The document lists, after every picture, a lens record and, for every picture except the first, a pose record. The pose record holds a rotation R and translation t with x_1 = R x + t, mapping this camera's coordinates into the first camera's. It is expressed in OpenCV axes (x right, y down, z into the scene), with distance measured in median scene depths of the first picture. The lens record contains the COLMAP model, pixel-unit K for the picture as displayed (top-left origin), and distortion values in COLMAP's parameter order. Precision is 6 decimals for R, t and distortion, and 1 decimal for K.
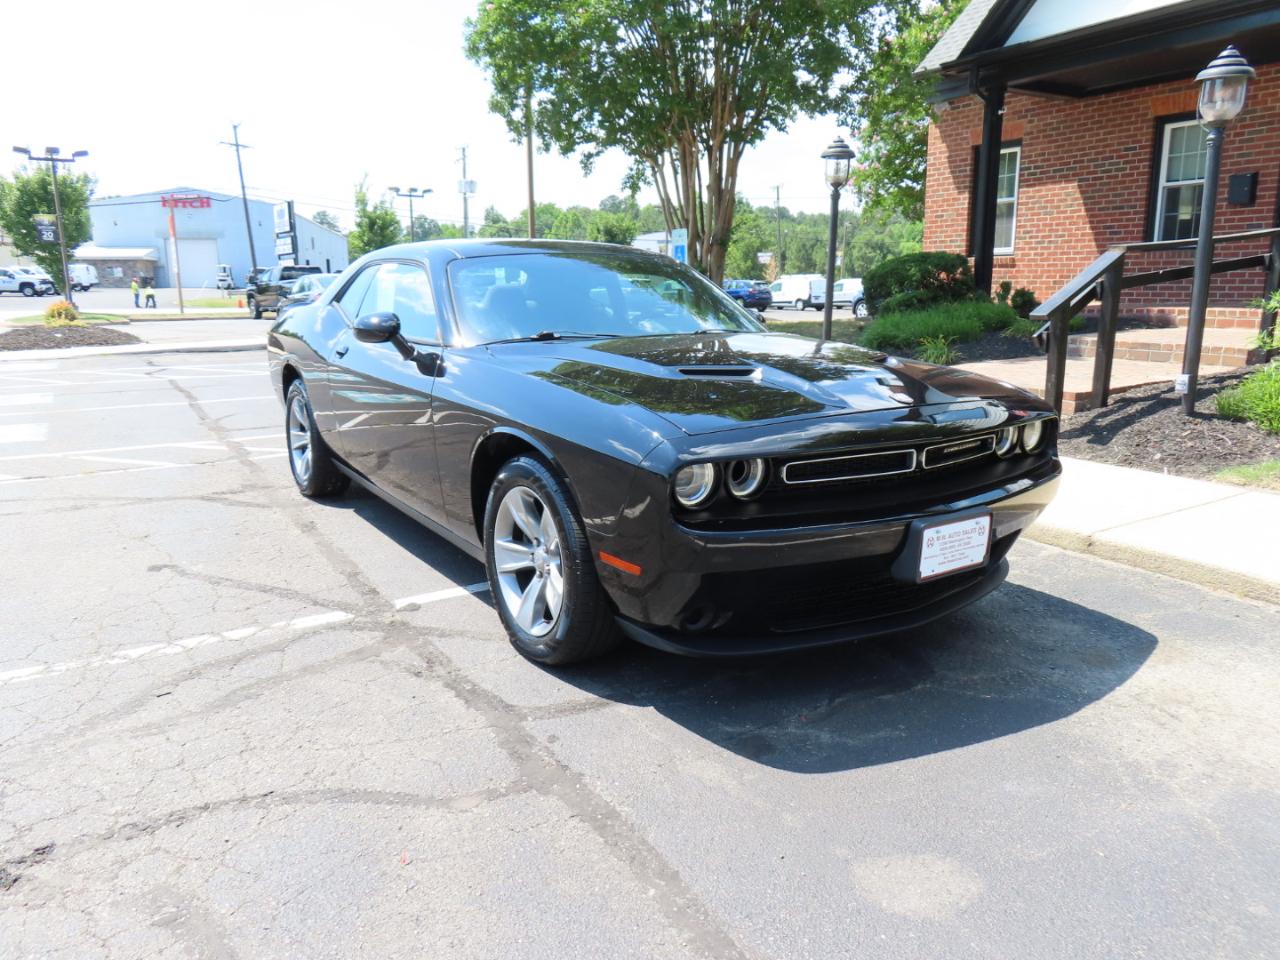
lens RADIAL K [[918.8, 0, 642.0], [0, 918.8, 481.0], [0, 0, 1]] dist [-0.009927, 0.008863]
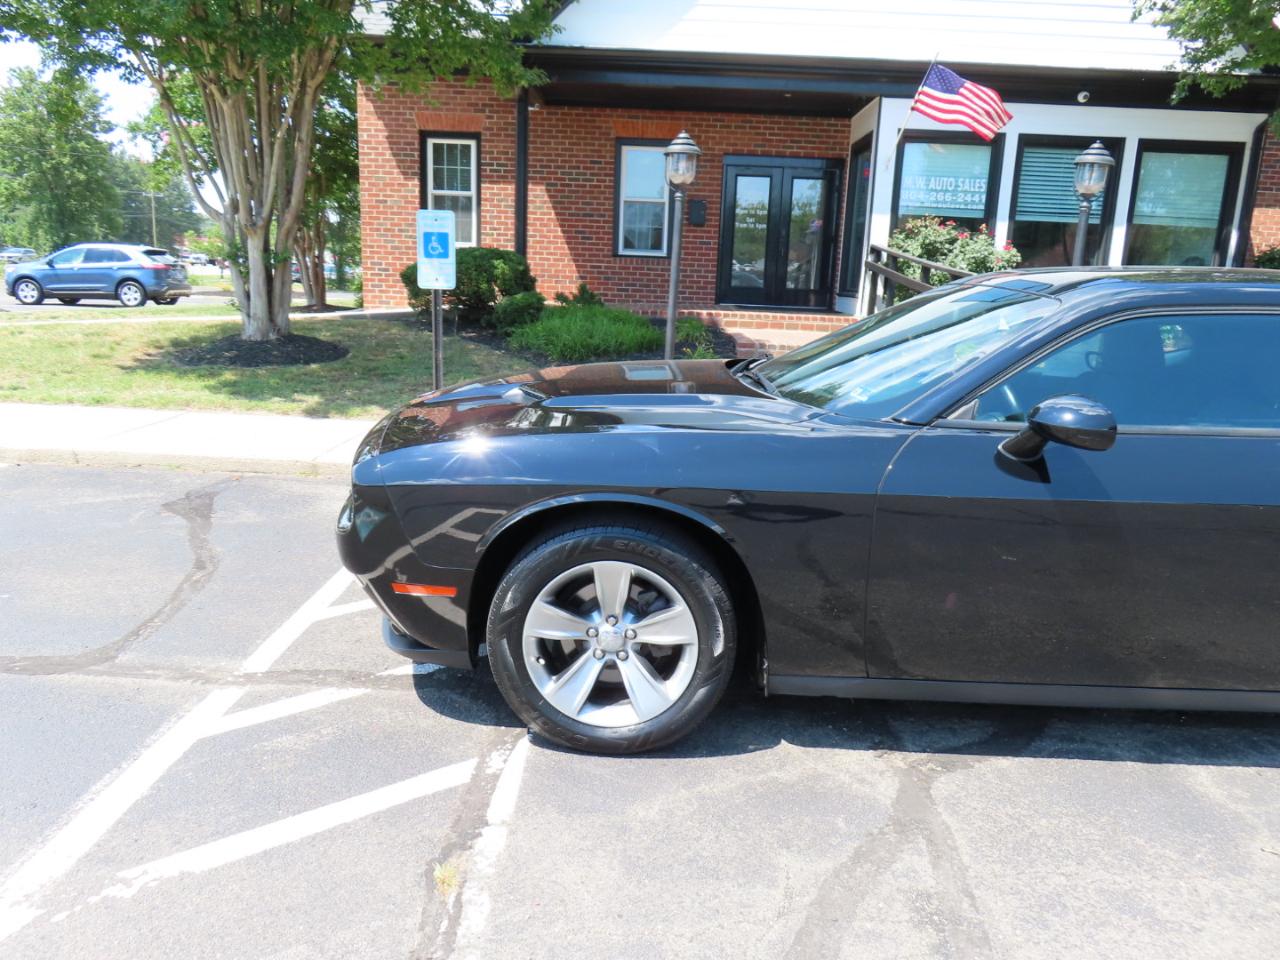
lens RADIAL K [[918.8, 0, 642.0], [0, 918.8, 481.0], [0, 0, 1]] dist [-0.009927, 0.008863]
pose [[0.525874, -0.159681, 0.835439, -0.397621], [0.136812, 0.985310, 0.102209, -0.085869], [-0.839487, 0.060549, 0.539995, 0.361681]]
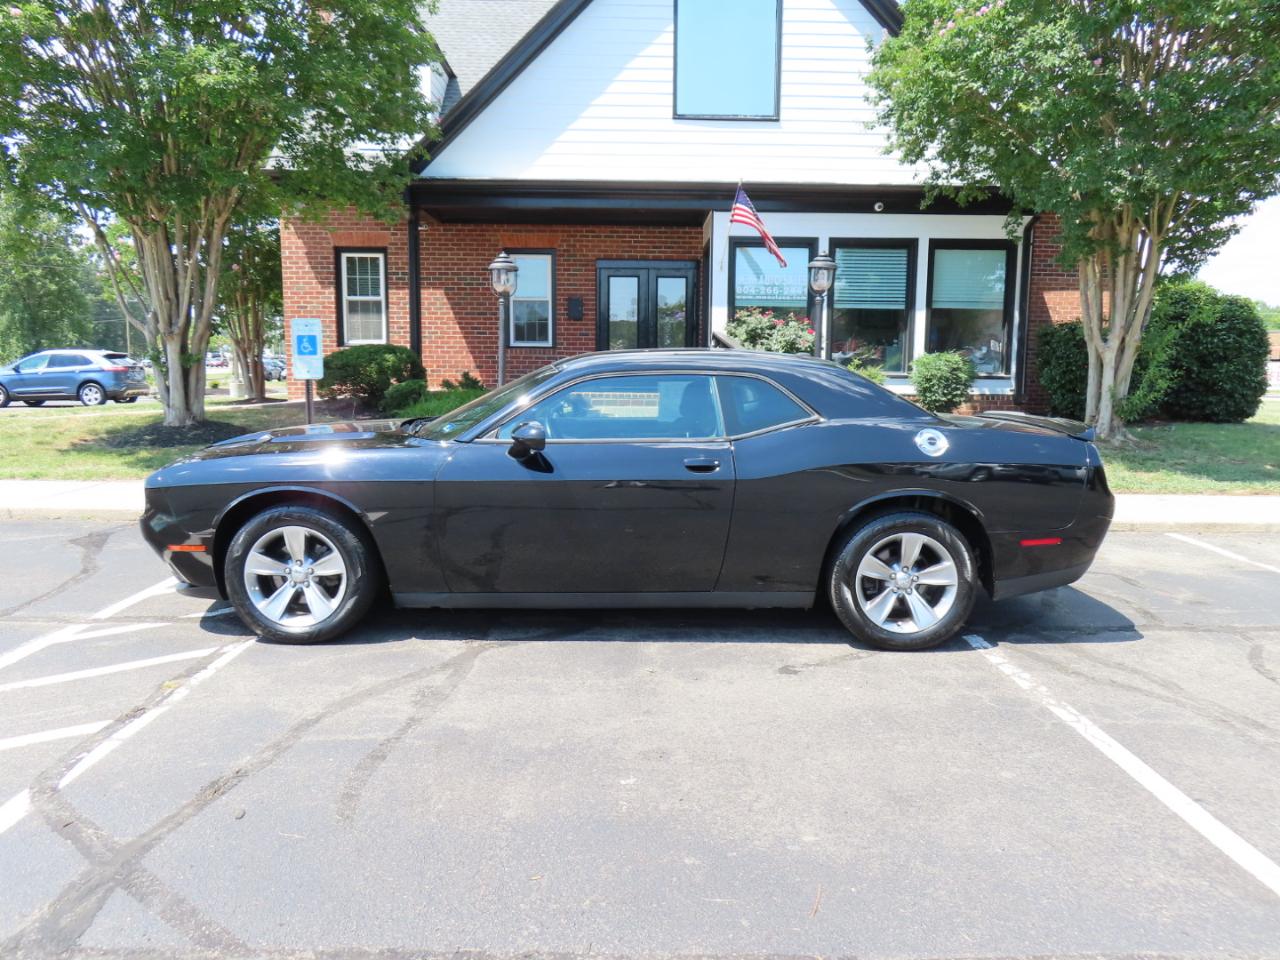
lens RADIAL K [[921.2, 0, 642.1], [0, 921.2, 479.0], [0, 0, 1]] dist [-0.008831, 0.003132]
pose [[0.503307, -0.097121, 0.858633, -0.466443], [0.169545, 0.985448, 0.012082, -0.049328], [-0.847311, 0.139496, 0.512449, 0.186575]]
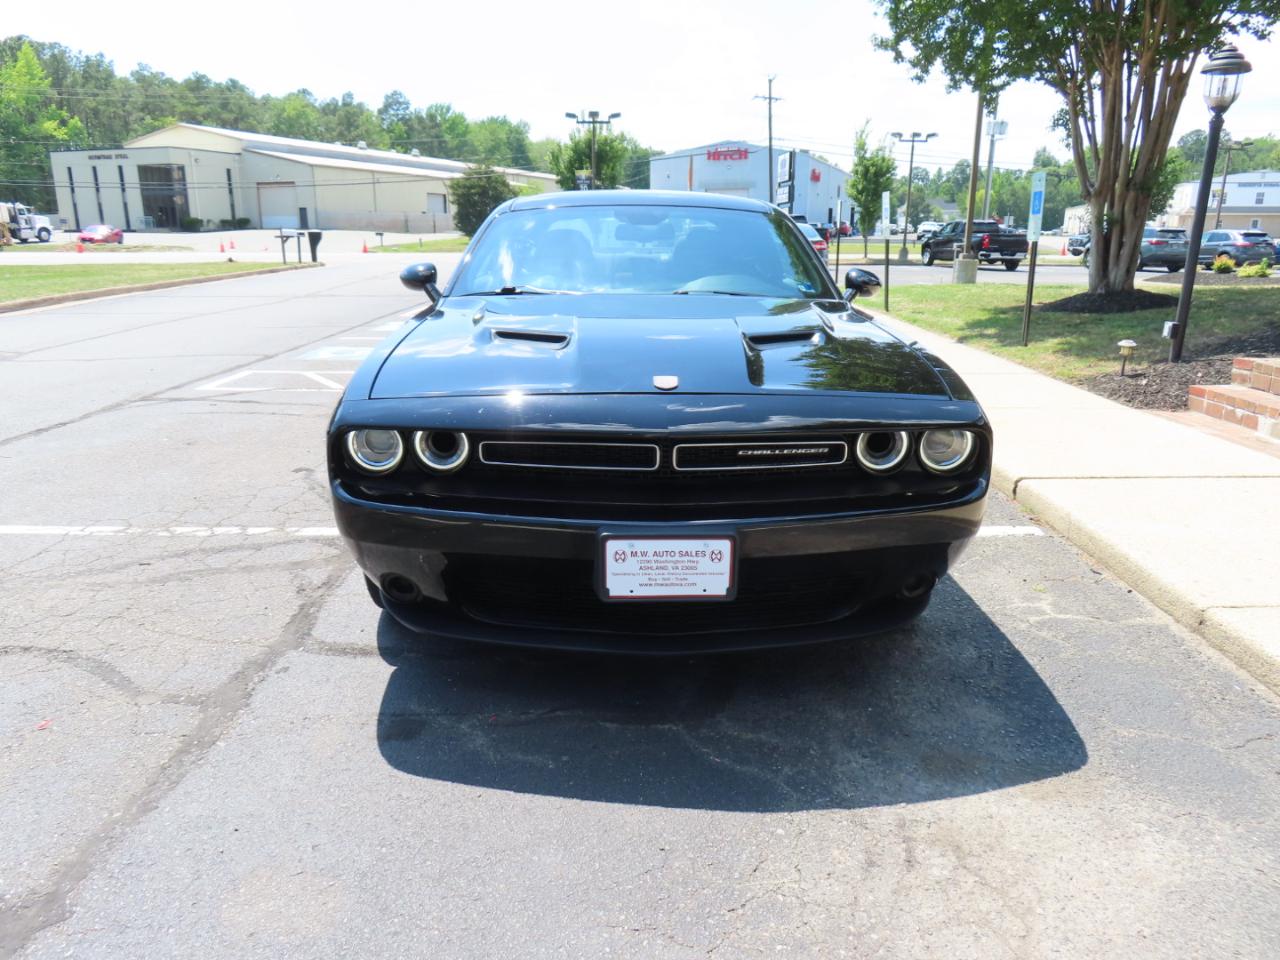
lens RADIAL K [[920.4, 0, 643.9], [0, 920.4, 480.6], [0, 0, 1]] dist [-0.008821, 0.004445]
pose [[0.849843, 0.144720, -0.506777, 0.152354], [-0.118169, 0.989402, 0.084378, -0.015243], [0.513617, -0.011823, 0.857938, 0.059813]]
